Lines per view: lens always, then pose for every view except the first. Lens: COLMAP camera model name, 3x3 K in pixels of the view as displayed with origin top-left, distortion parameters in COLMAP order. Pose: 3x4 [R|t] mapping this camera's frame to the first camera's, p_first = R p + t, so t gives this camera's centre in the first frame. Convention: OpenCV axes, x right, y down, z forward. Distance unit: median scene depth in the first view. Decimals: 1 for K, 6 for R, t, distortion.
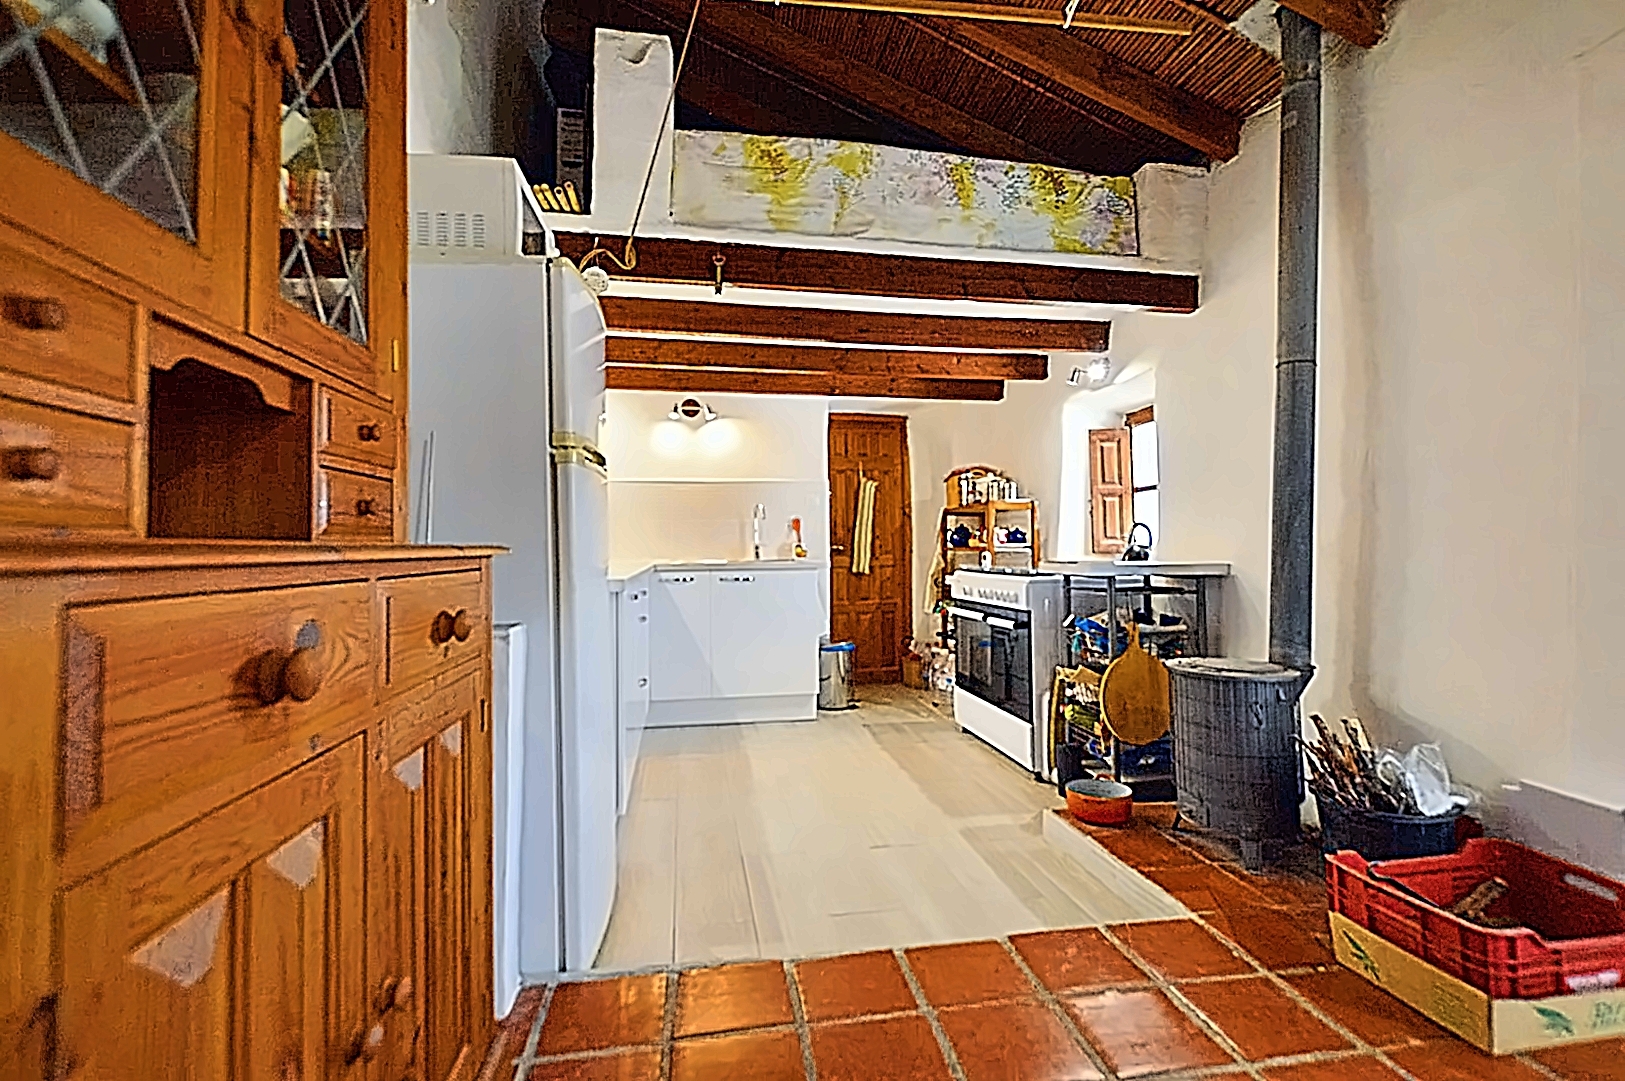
lens RADIAL K [[698.7, 0, 801.2], [0, 698.7, 494.0], [0, 0, 1]] dist [0.001738, 0.000200]
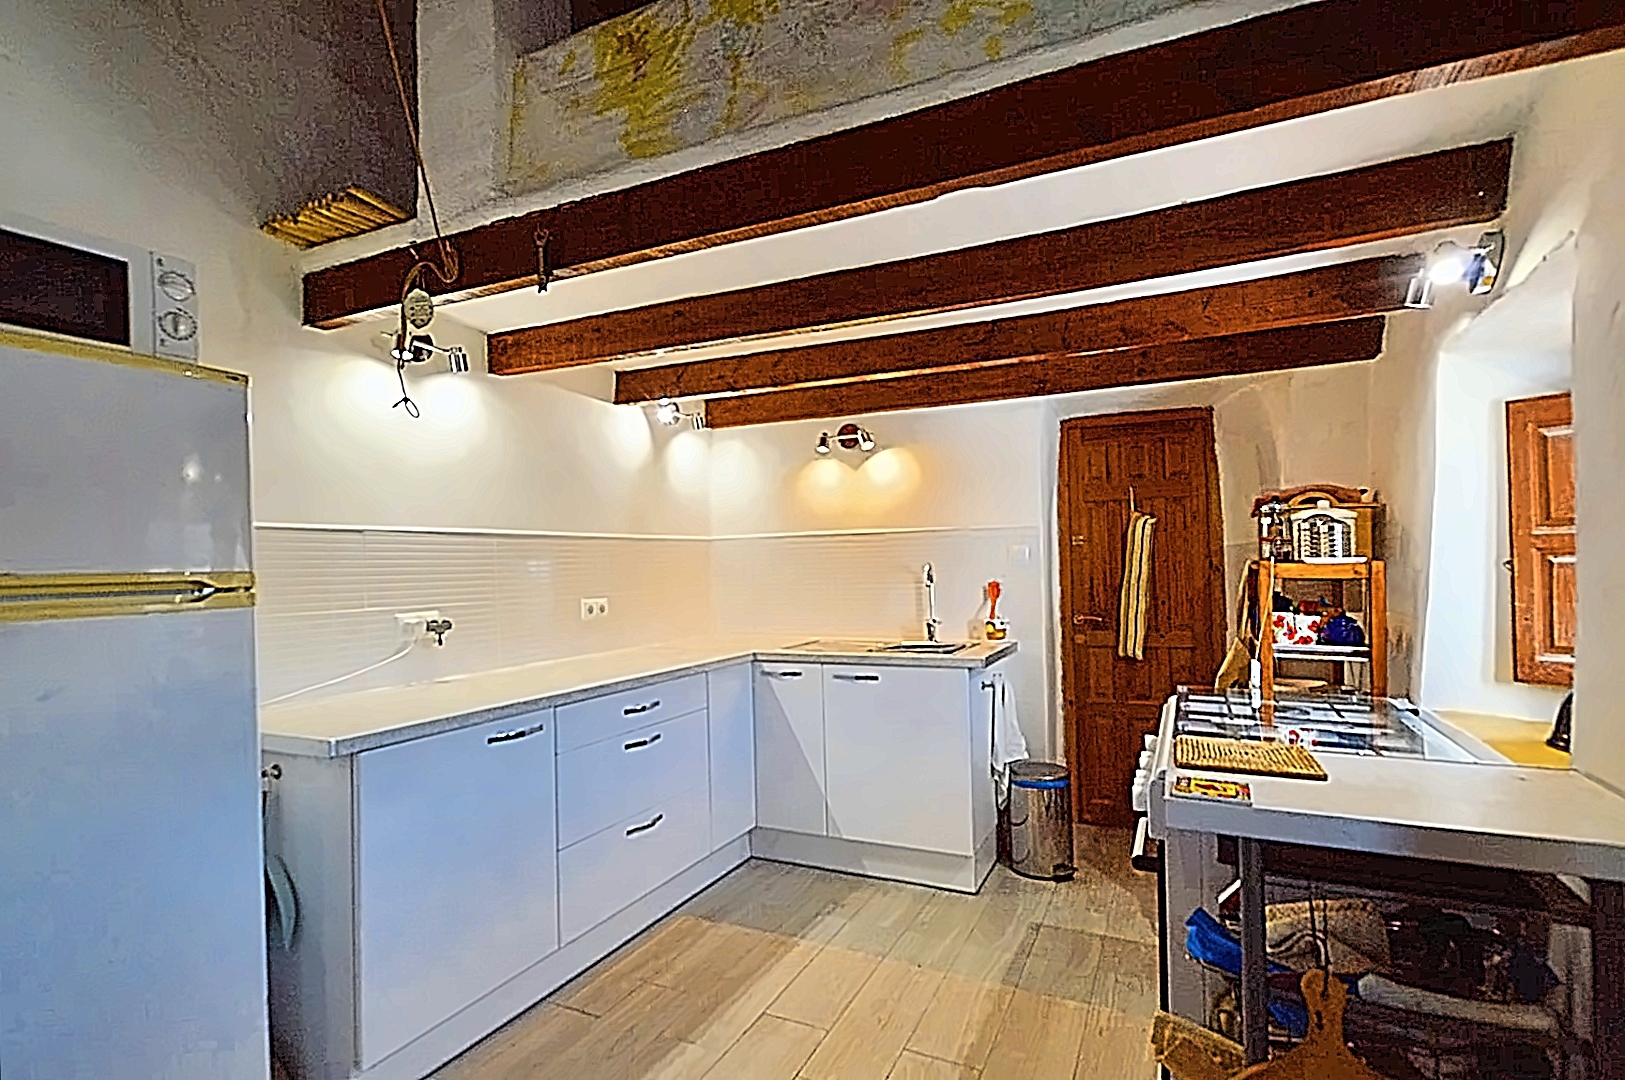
lens RADIAL K [[747.0, 0, 814.4], [0, 747.0, 548.6], [0, 0, 1]] dist [0.000502, 0.000250]
pose [[0.837477, -0.022534, -0.546008, 0.289308], [0.049670, 0.998153, 0.034990, -0.037548], [0.544211, -0.056423, 0.837049, 0.341810]]
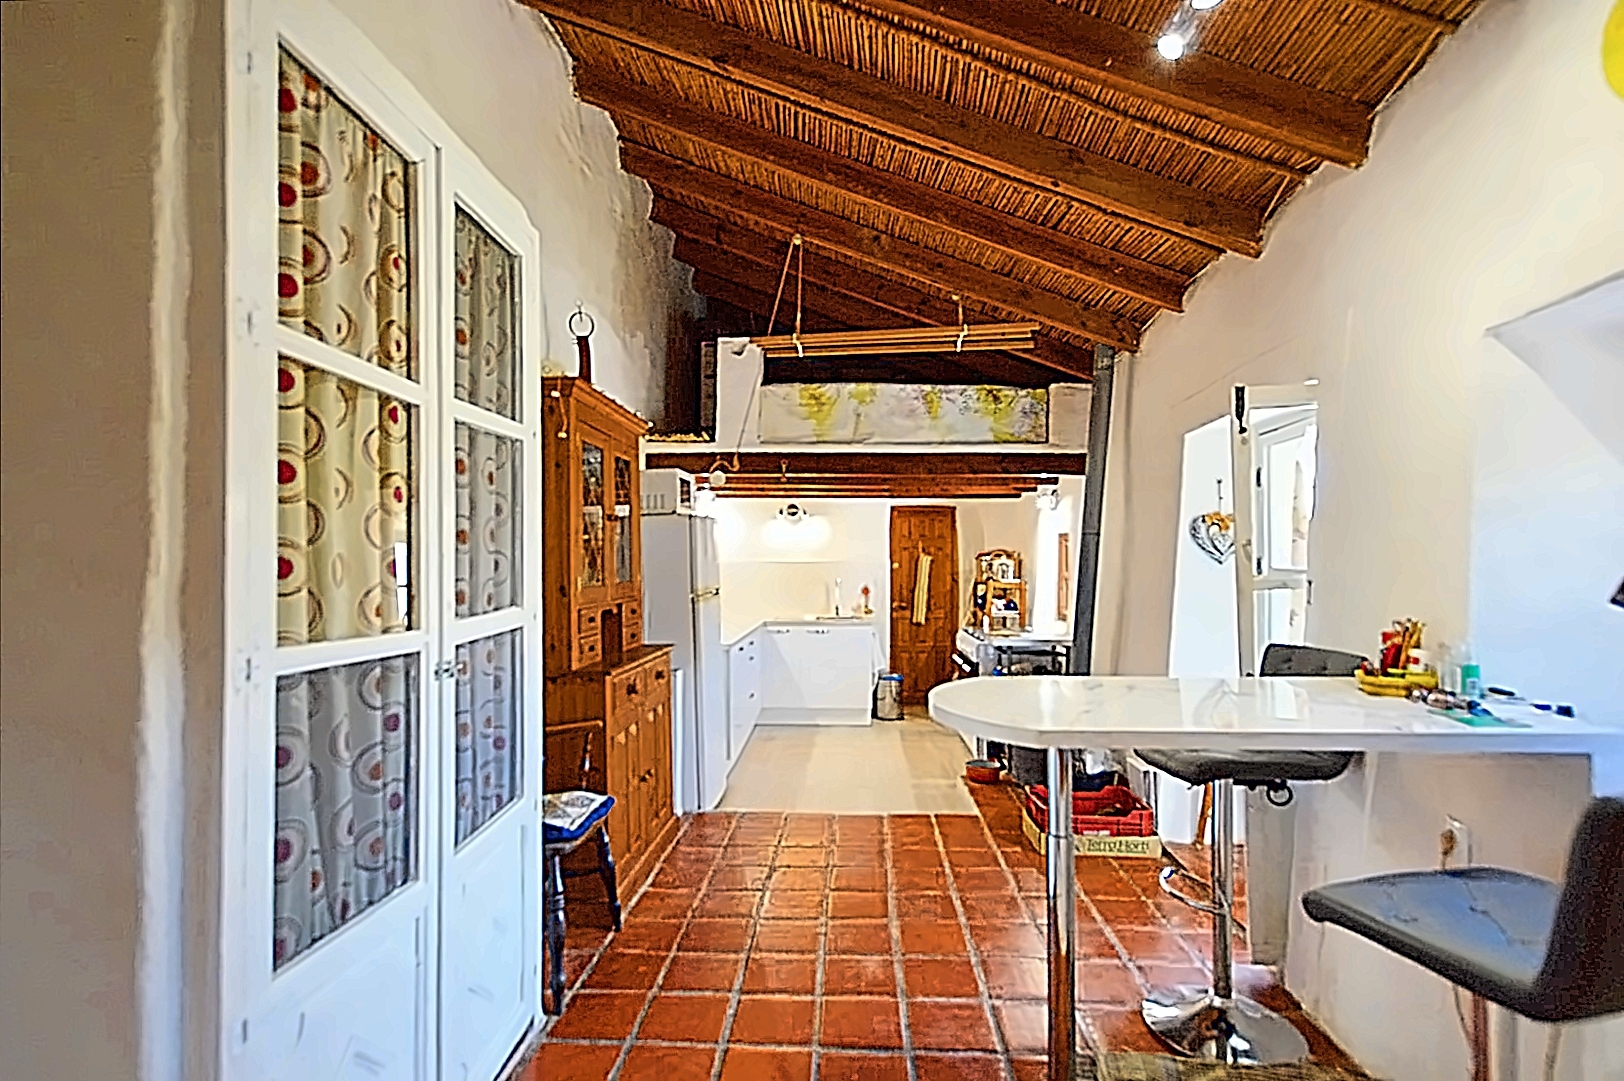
lens RADIAL K [[687.0, 0, 812.0], [0, 687.0, 540.5], [0, 0, 1]] dist [-0.000455, 0.000022]
pose [[0.980060, -0.000818, -0.198698, 0.193325], [0.007693, 0.999398, 0.033831, -0.125582], [0.198550, -0.034685, 0.979477, -0.460100]]
